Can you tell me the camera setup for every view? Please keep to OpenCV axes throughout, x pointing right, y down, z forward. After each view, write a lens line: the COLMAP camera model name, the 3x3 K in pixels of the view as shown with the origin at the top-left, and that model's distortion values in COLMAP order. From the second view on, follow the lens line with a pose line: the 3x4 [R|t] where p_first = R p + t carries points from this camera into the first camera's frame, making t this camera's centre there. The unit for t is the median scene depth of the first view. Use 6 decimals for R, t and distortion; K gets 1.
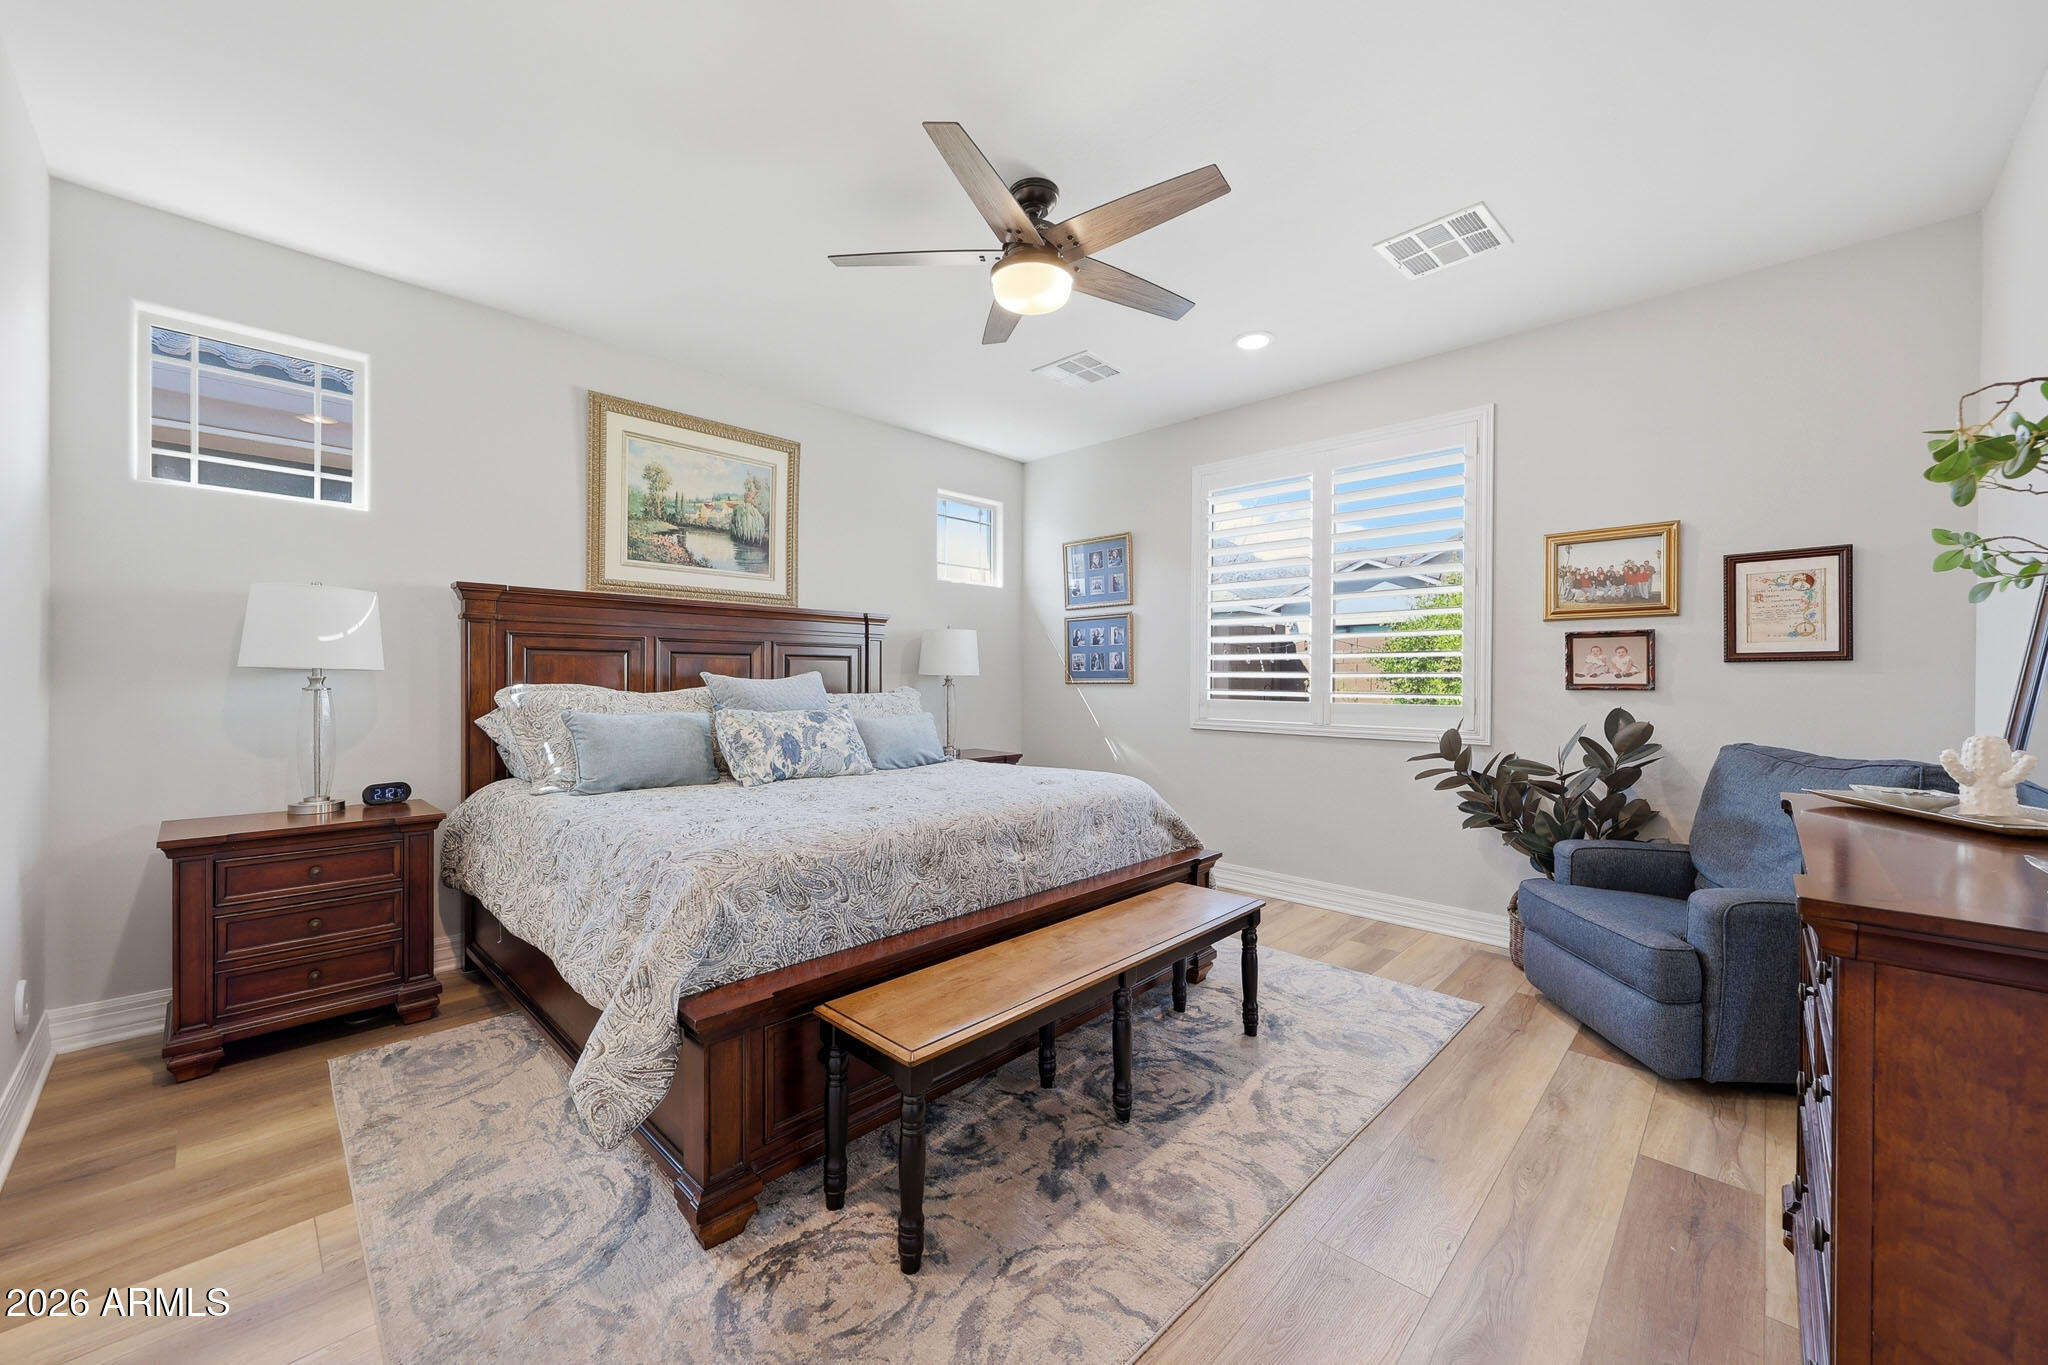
lens RADIAL K [[792.1, 0, 1025.3], [0, 792.1, 685.6], [0, 0, 1]] dist [0.000980, -0.000056]
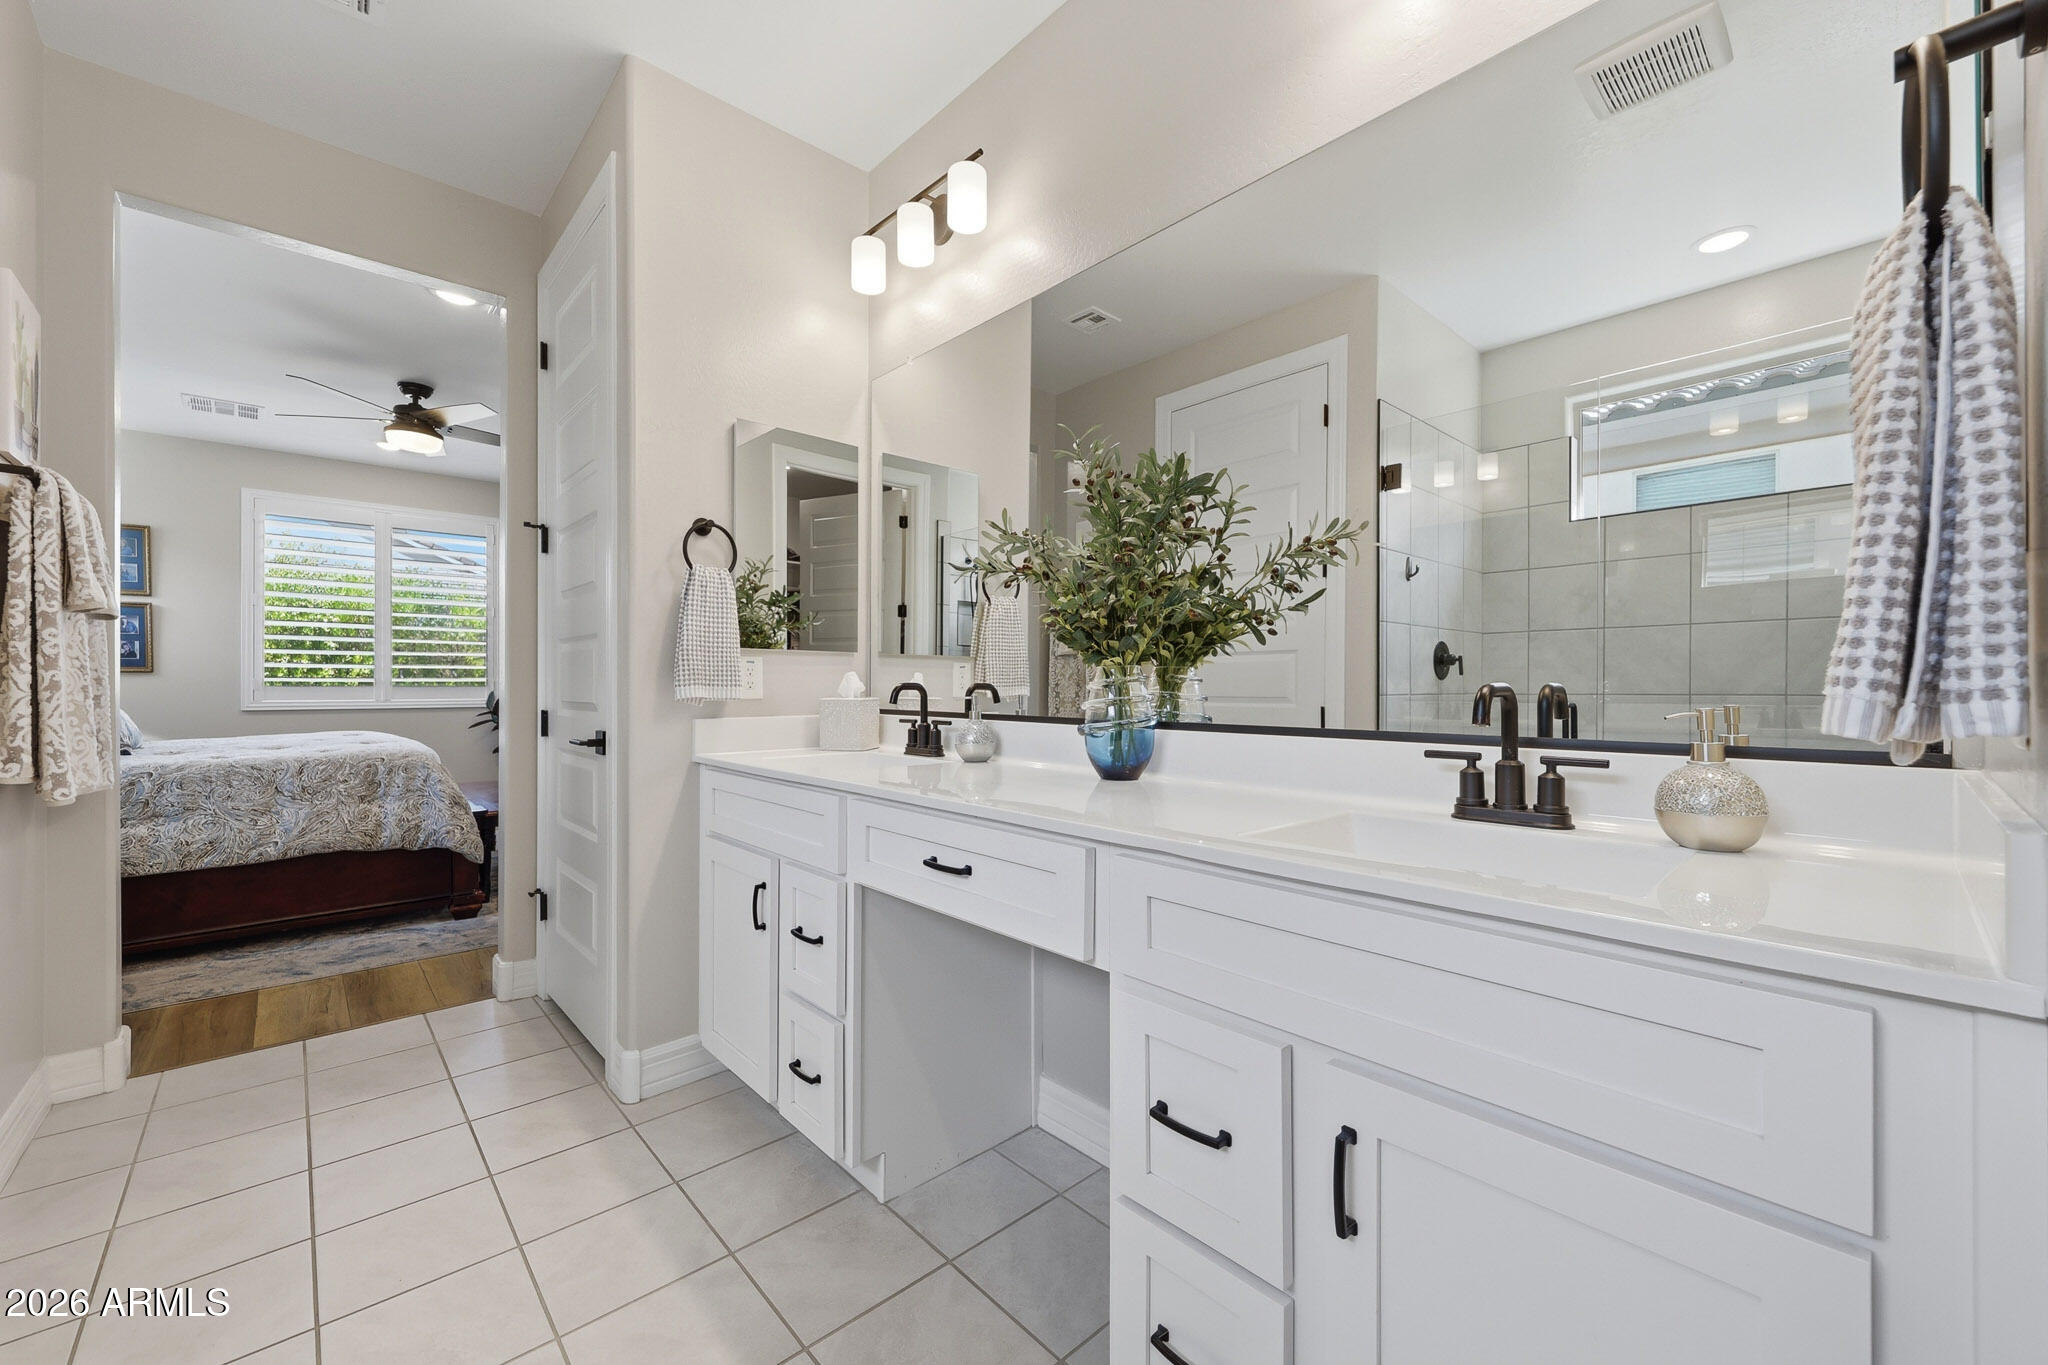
lens RADIAL K [[792.1, 0, 1022.1], [0, 792.1, 679.5], [0, 0, 1]] dist [0.000980, -0.000056]
pose [[0.075682, -0.001195, 0.997131, -0.882889], [-0.000699, 0.999999, 0.001251, 0.005865], [-0.997132, -0.000792, 0.075681, -0.247085]]
